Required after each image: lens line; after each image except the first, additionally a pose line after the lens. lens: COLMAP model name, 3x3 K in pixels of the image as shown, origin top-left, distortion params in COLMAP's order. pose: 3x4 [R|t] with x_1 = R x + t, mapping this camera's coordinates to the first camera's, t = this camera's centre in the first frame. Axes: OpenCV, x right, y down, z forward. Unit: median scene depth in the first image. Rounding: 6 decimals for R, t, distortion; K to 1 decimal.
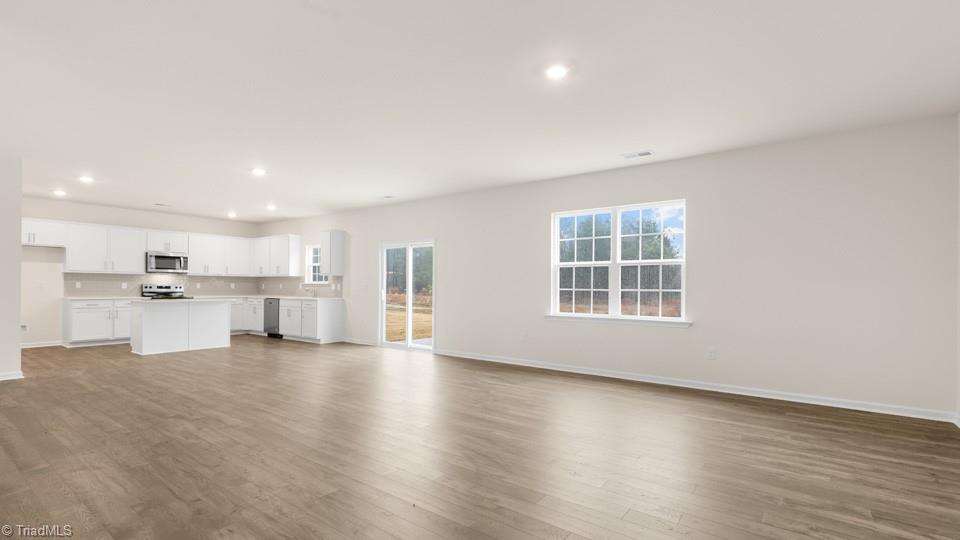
lens RADIAL K [[453.7, 0, 487.0], [0, 453.7, 285.6], [0, 0, 1]] dist [0.011666, 0.001047]
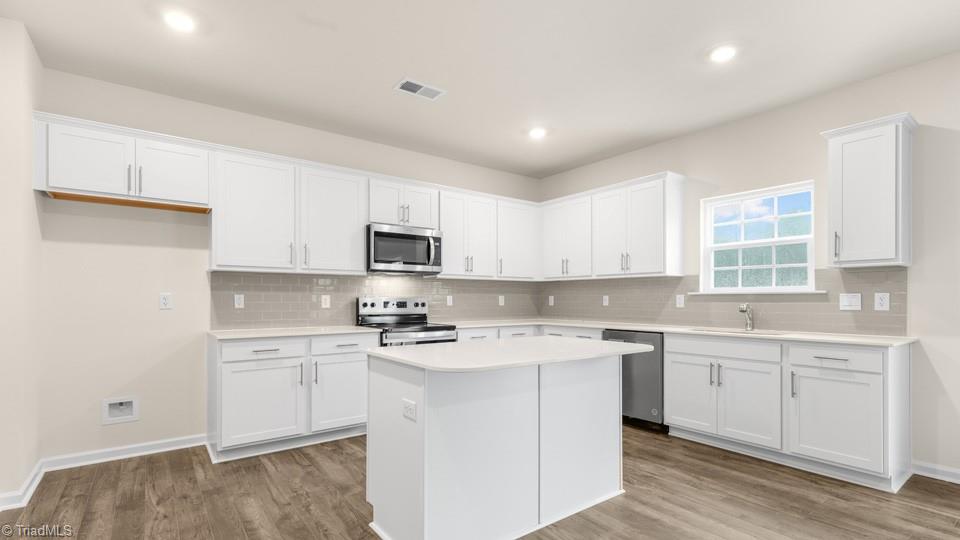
lens RADIAL K [[453.7, 0, 481.4], [0, 453.7, 299.0], [0, 0, 1]] dist [0.011666, 0.001047]
pose [[0.957477, -0.009381, -0.288357, -0.525117], [0.008661, 0.999955, -0.003770, 0.000518], [0.288379, 0.001113, 0.957516, 0.624516]]
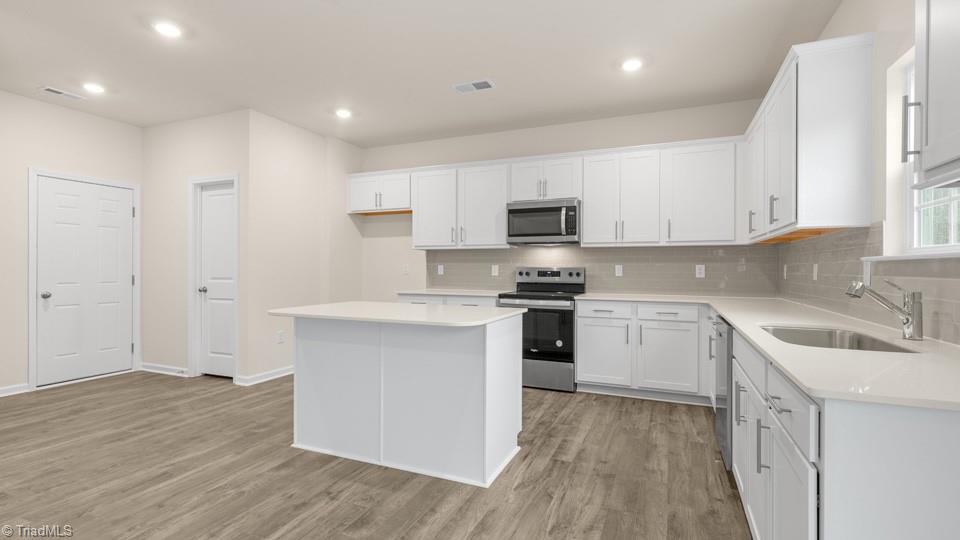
lens RADIAL K [[453.7, 0, 505.8], [0, 453.7, 271.4], [0, 0, 1]] dist [0.011666, 0.001047]
pose [[0.222233, -0.002872, -0.974989, -0.256576], [-0.002242, 0.999992, -0.003456, 0.003210], [0.974991, 0.002954, 0.222225, 0.897319]]
